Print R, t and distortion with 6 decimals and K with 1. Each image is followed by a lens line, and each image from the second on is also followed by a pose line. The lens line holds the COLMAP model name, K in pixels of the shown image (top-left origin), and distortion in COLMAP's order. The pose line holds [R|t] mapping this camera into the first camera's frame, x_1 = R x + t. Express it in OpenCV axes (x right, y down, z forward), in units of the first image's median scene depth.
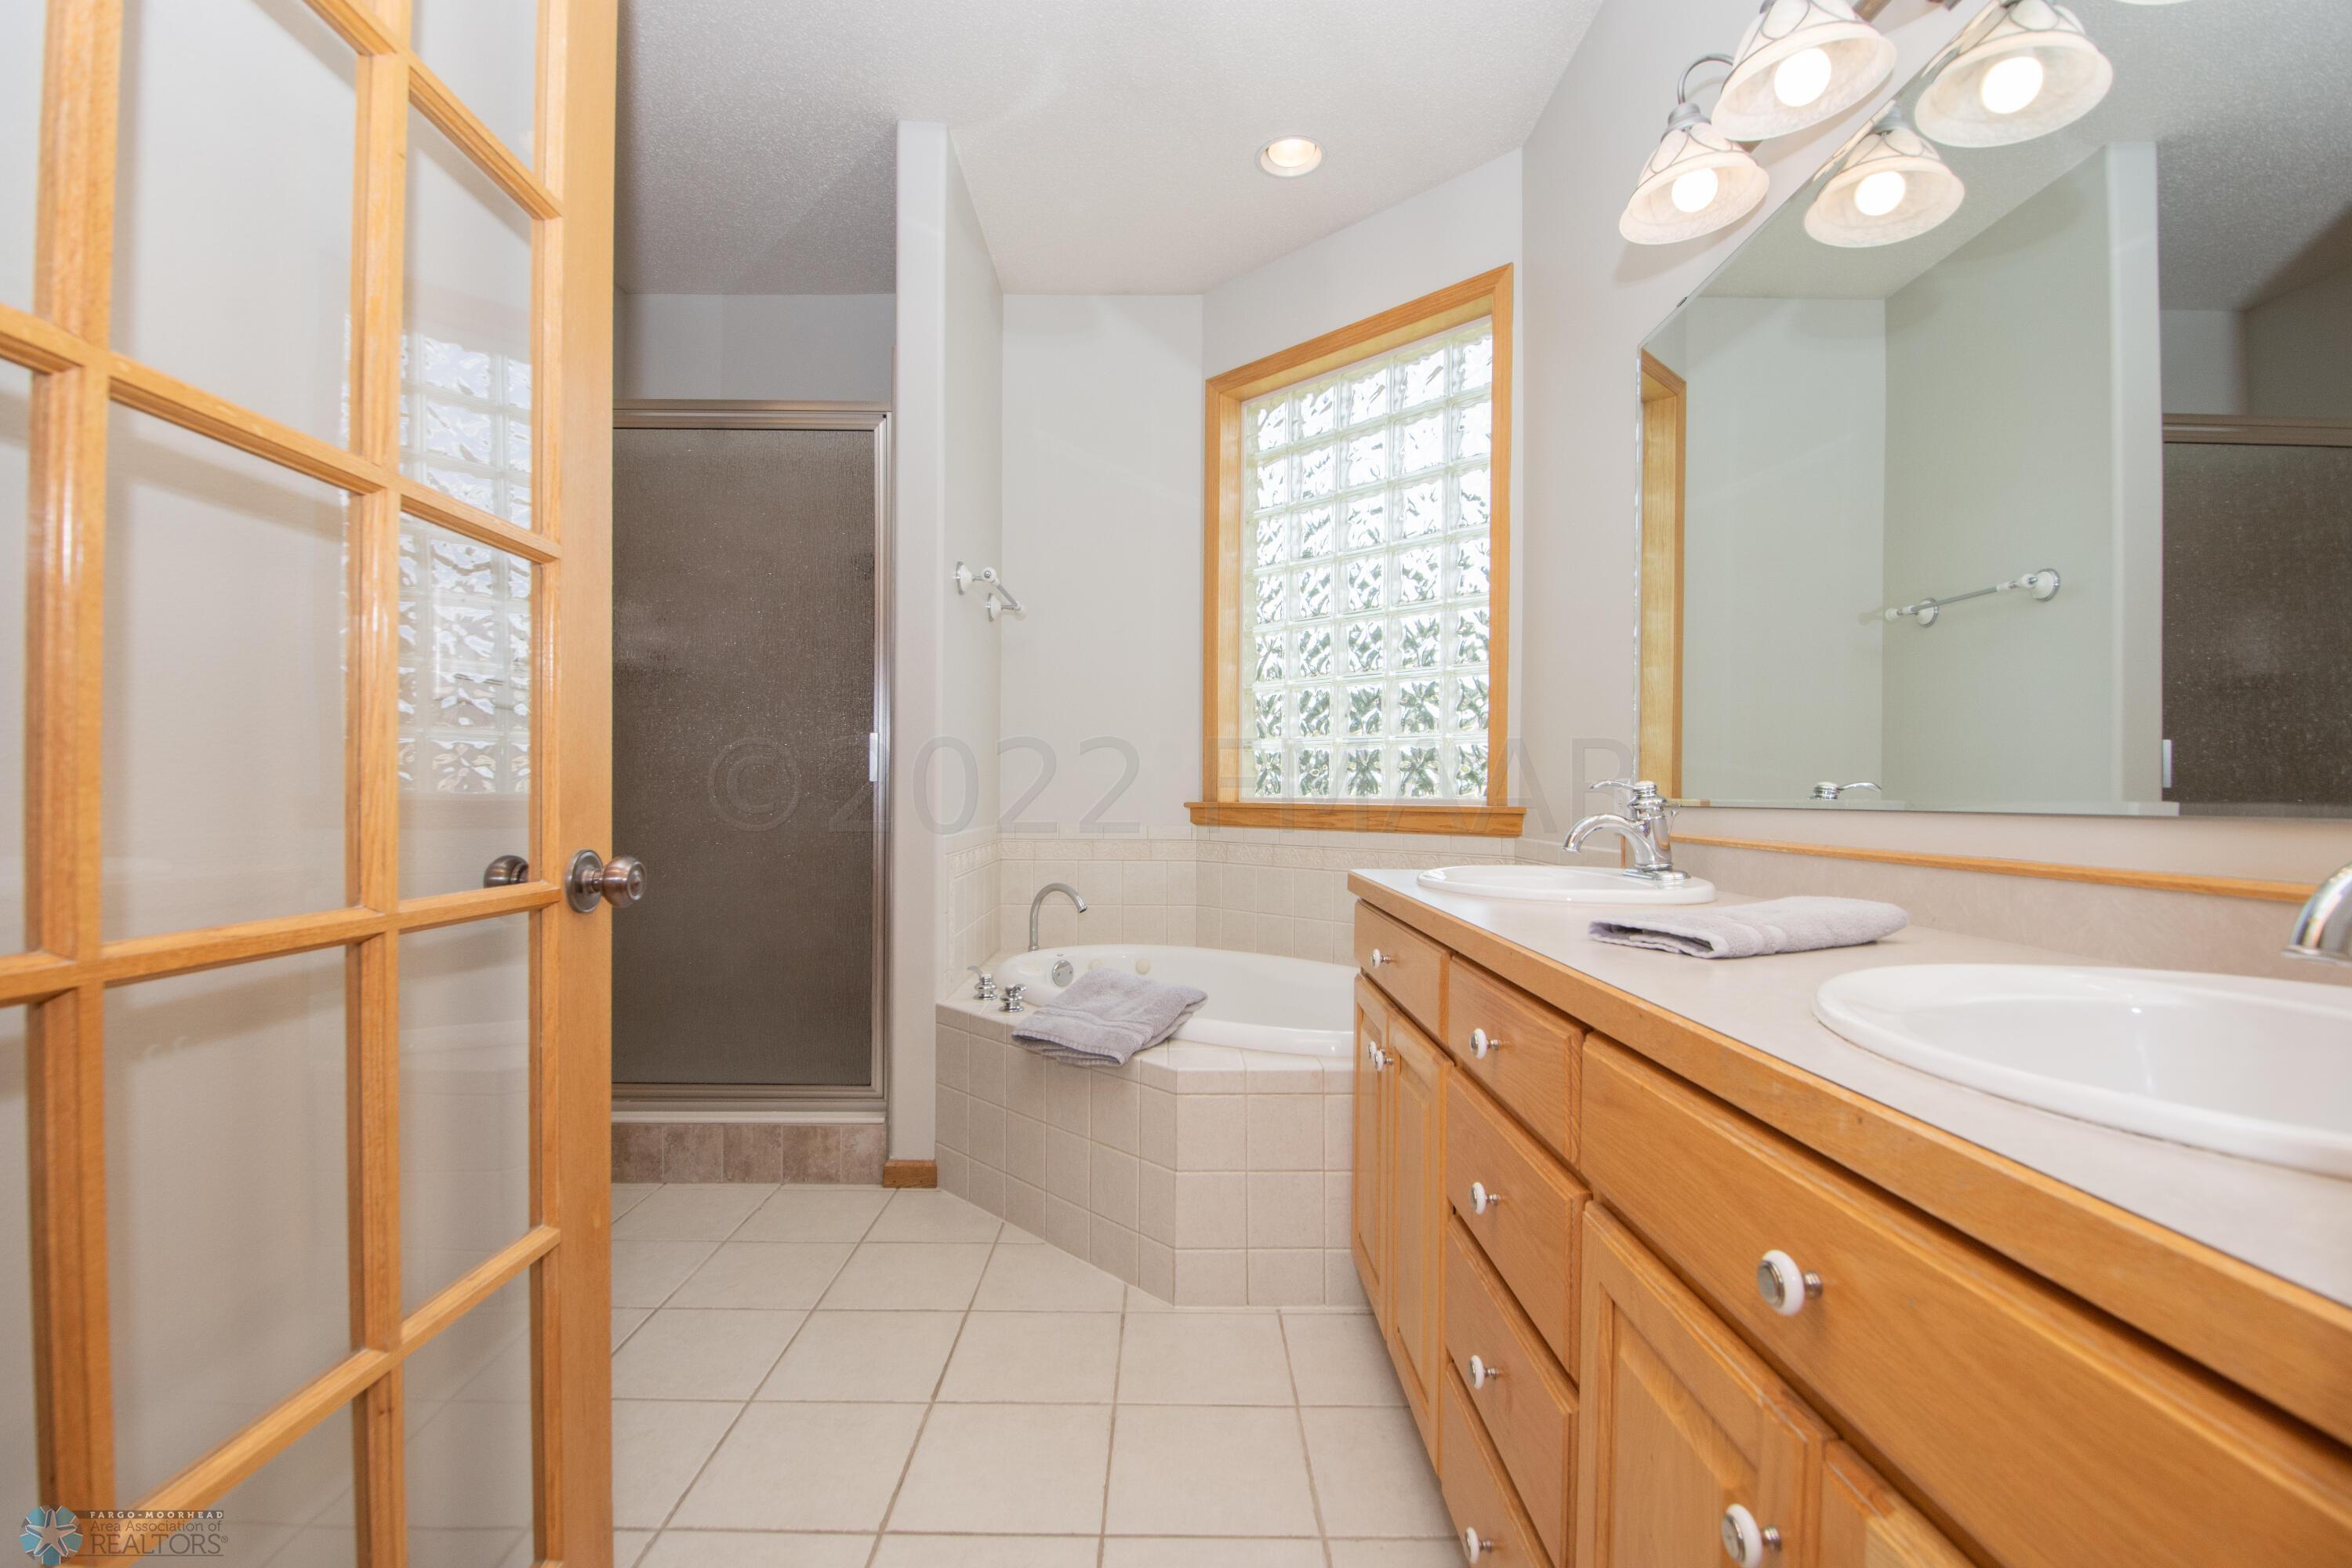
lens RADIAL K [[1031.4, 0, 1168.2], [0, 1031.4, 798.2], [0, 0, 1]] dist [0.018764, -0.025495]
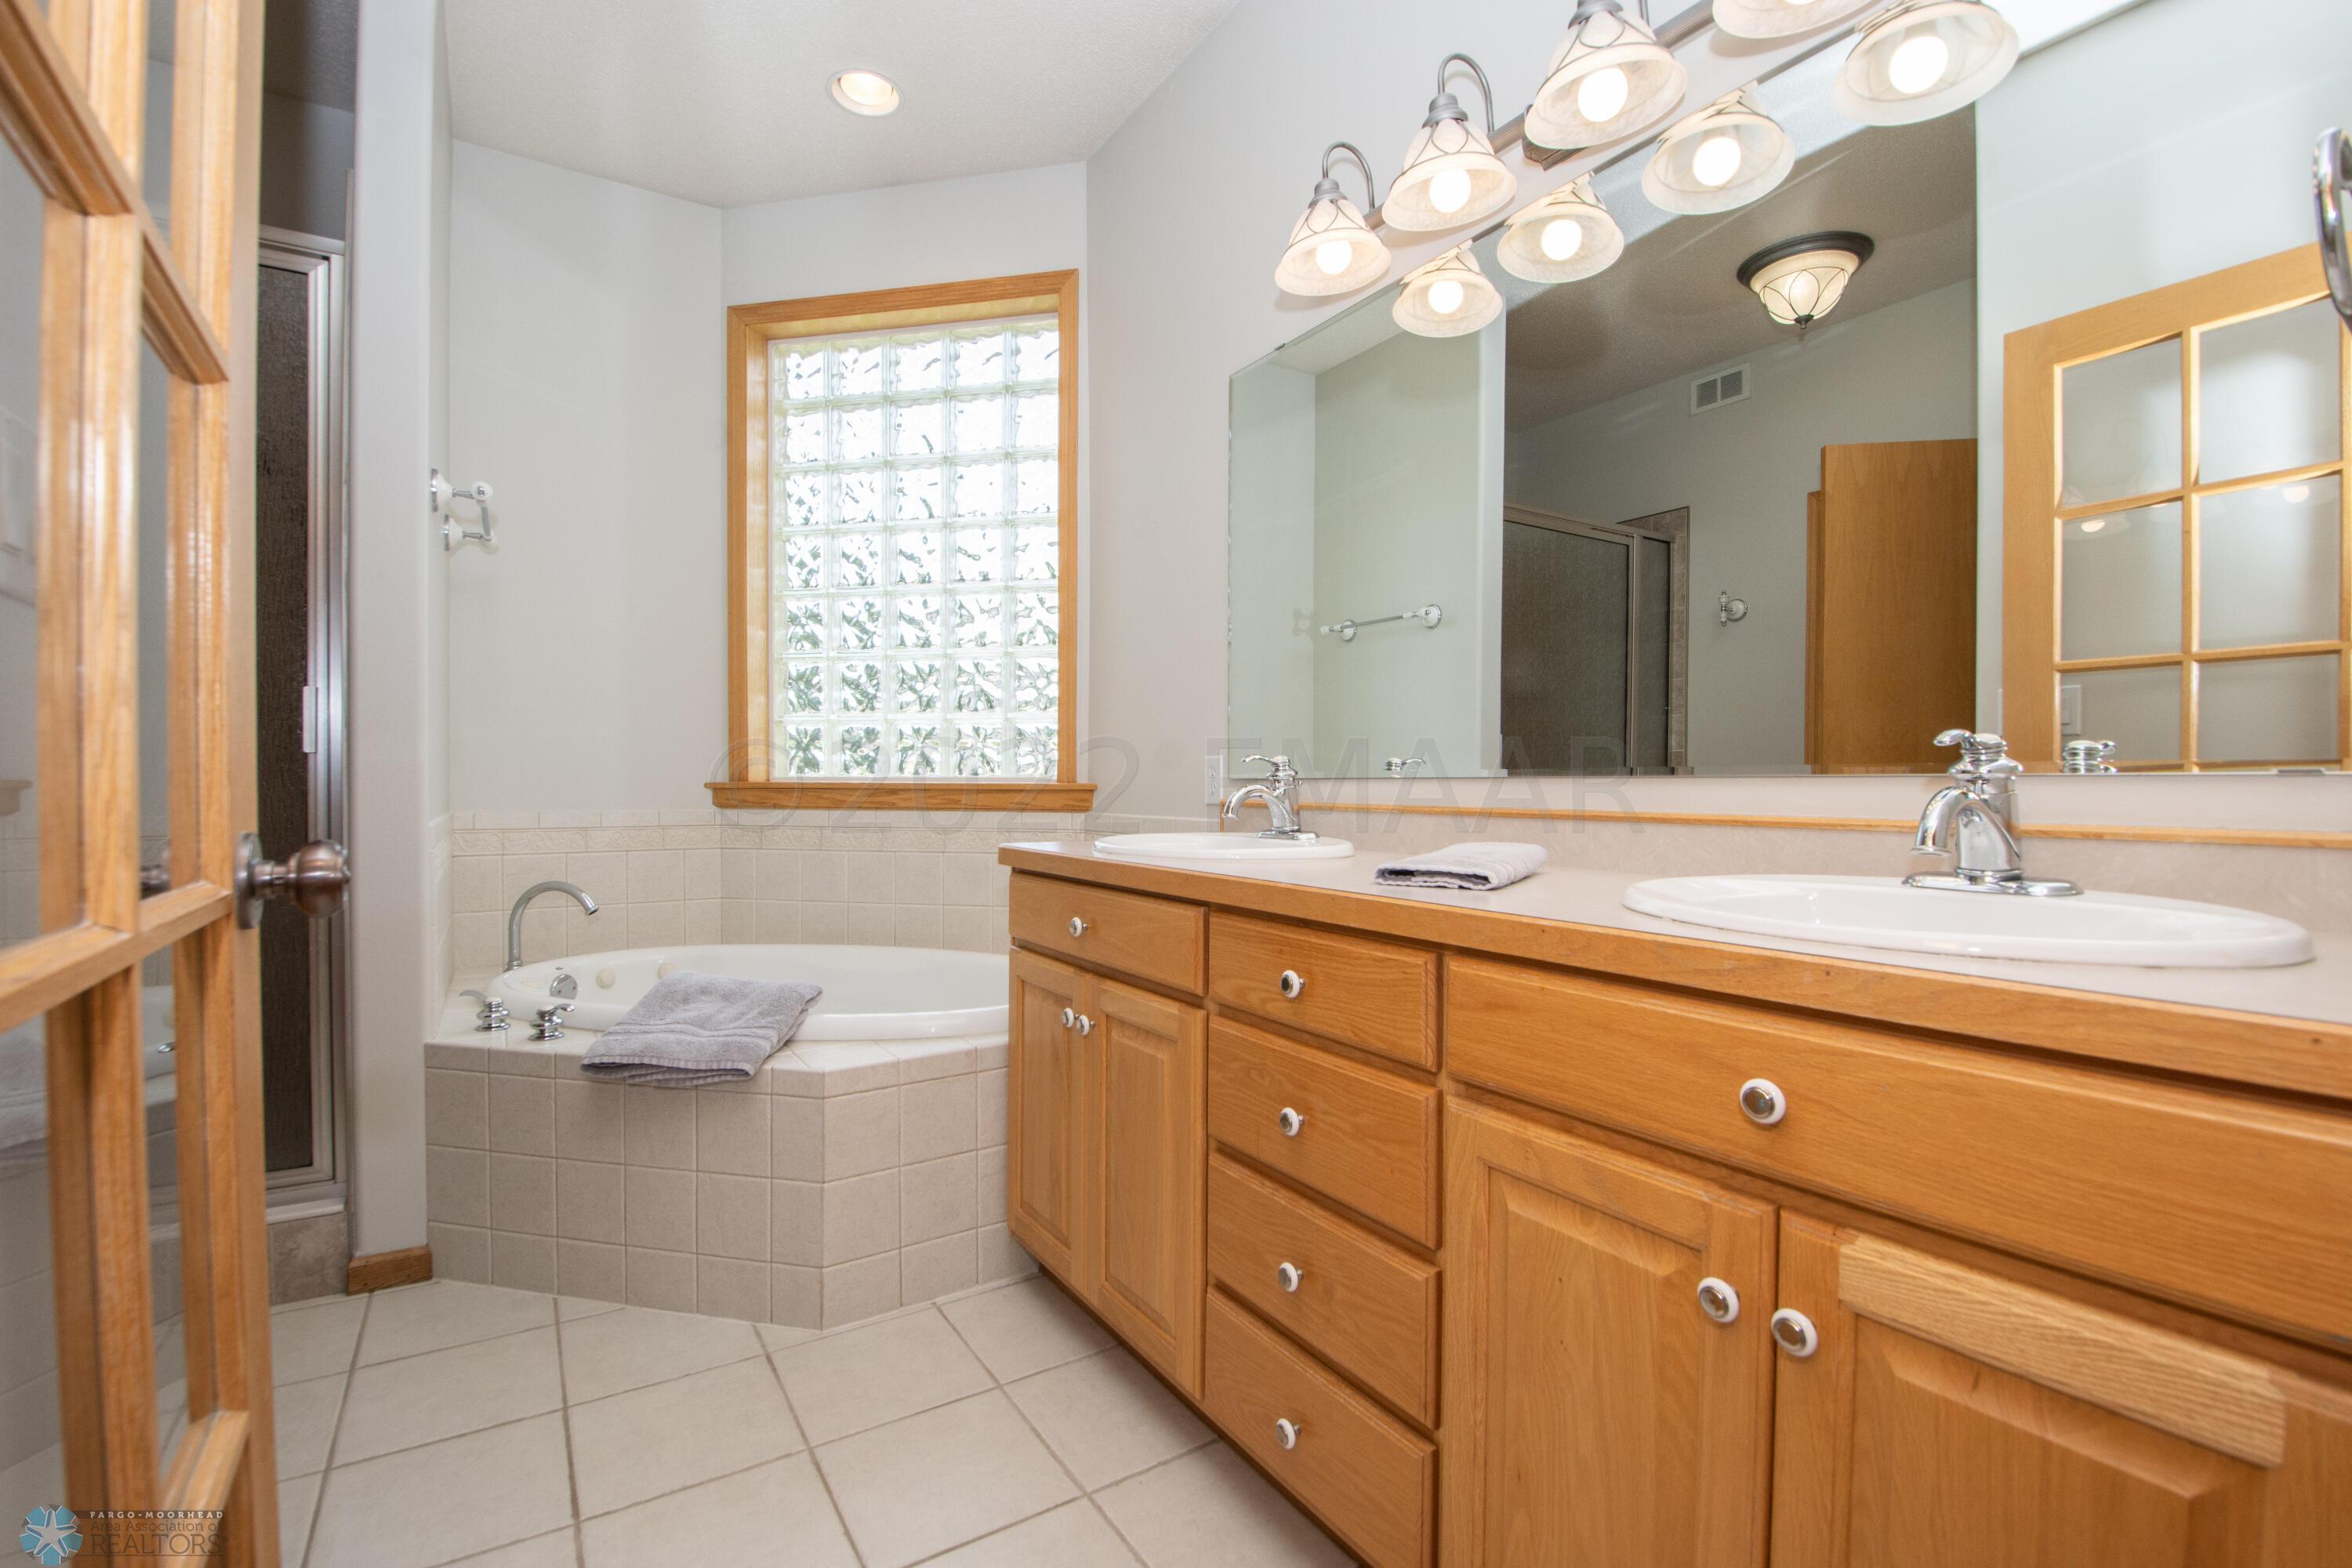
lens RADIAL K [[1031.4, 0, 1168.2], [0, 1031.4, 798.2], [0, 0, 1]] dist [0.018764, -0.025495]
pose [[0.841289, -0.011786, 0.540457, -0.171639], [0.004741, 0.999885, 0.014426, 0.008715], [-0.540565, -0.009574, 0.841248, 0.056966]]
